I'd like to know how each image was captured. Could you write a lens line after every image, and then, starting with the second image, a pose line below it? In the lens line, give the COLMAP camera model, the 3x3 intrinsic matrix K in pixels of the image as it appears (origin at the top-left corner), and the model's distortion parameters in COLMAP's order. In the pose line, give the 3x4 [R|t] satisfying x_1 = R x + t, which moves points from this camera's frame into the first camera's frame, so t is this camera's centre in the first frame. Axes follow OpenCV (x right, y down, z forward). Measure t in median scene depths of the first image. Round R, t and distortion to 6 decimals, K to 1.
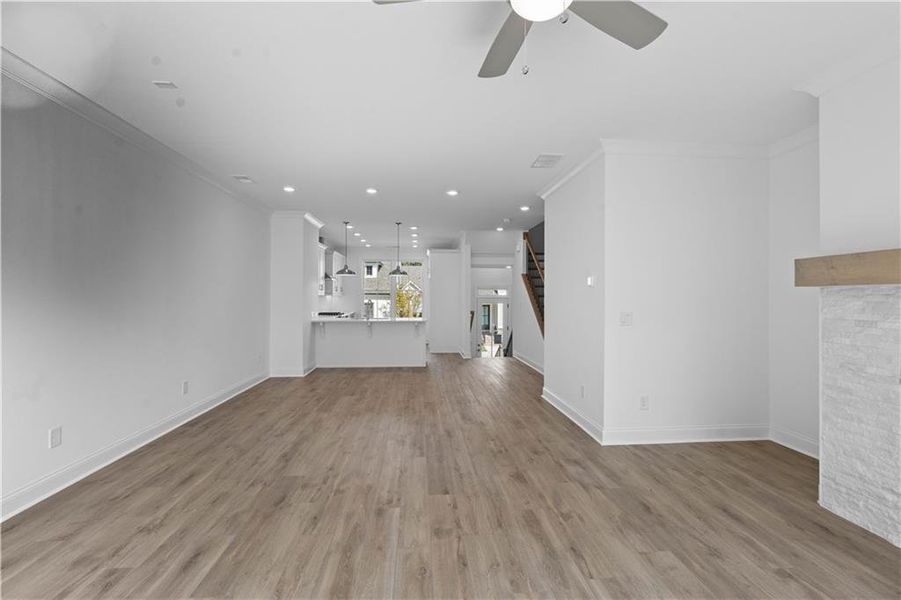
lens RADIAL K [[403.6, 0, 450.5], [0, 403.6, 300.0], [0, 0, 1]] dist [-0.003866, 0.000624]
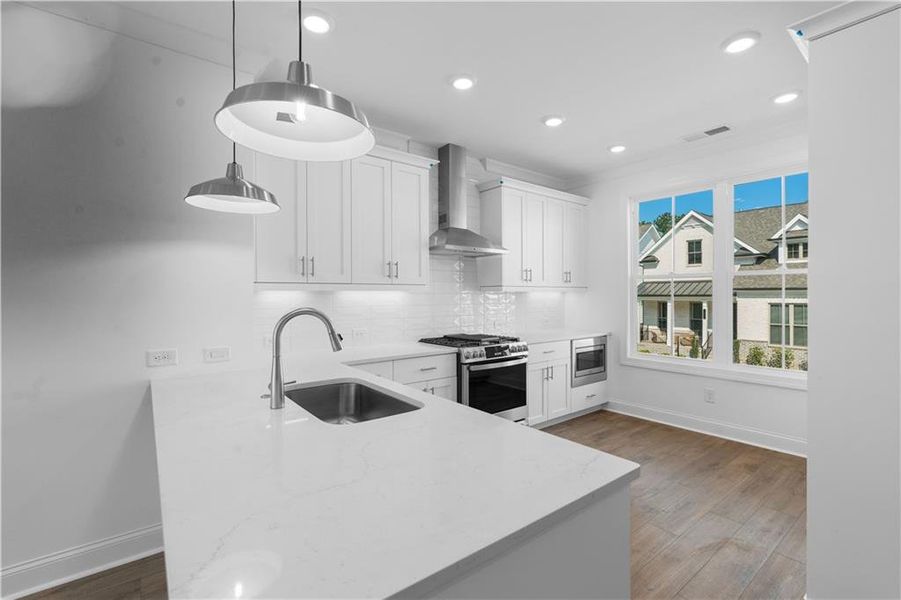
lens RADIAL K [[401.5, 0, 450.2], [0, 401.5, 296.8], [0, 0, 1]] dist [-0.005699, 0.000326]
pose [[0.550729, -0.008439, -0.834641, 0.019624], [0.005233, 0.999964, -0.006657, -0.011669], [0.834667, -0.000702, 0.550754, 2.091622]]
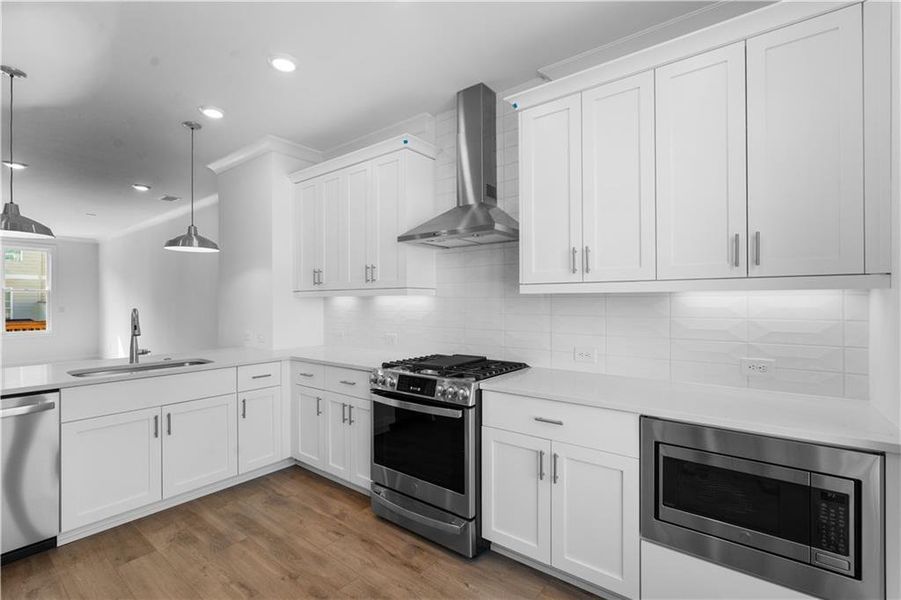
lens RADIAL K [[403.6, 0, 450.5], [0, 403.6, 300.0], [0, 0, 1]] dist [-0.003866, 0.000624]
pose [[-0.669086, -0.004883, -0.743169, -0.274523], [-0.004360, 0.999987, -0.002645, -0.021266], [0.743172, 0.001471, -0.669098, 3.166069]]
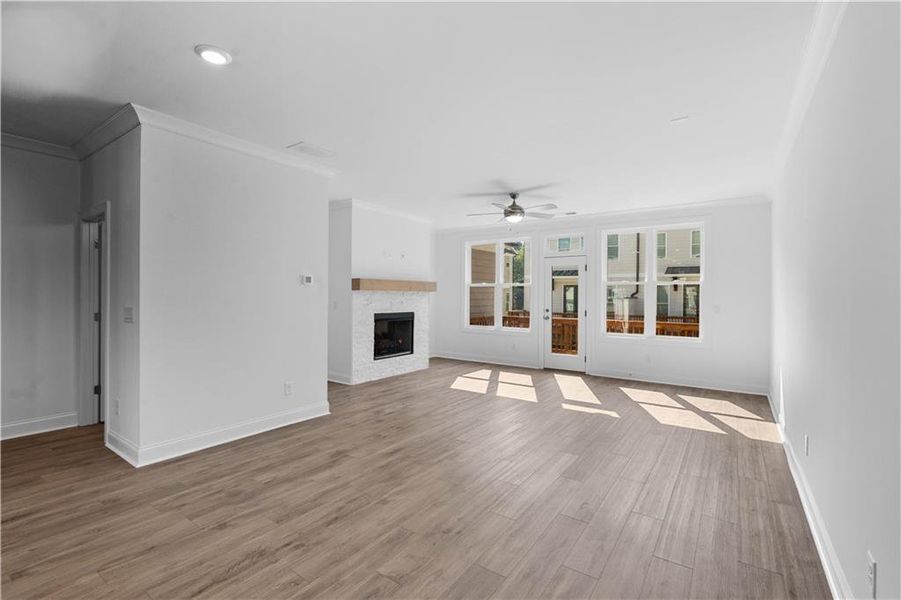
lens RADIAL K [[403.6, 0, 450.5], [0, 403.6, 300.0], [0, 0, 1]] dist [-0.003866, 0.000624]
pose [[-0.768537, -0.015835, 0.639609, -0.720276], [-0.007568, 0.999849, 0.015660, -0.013189], [-0.639761, 0.007195, -0.768541, 1.765601]]
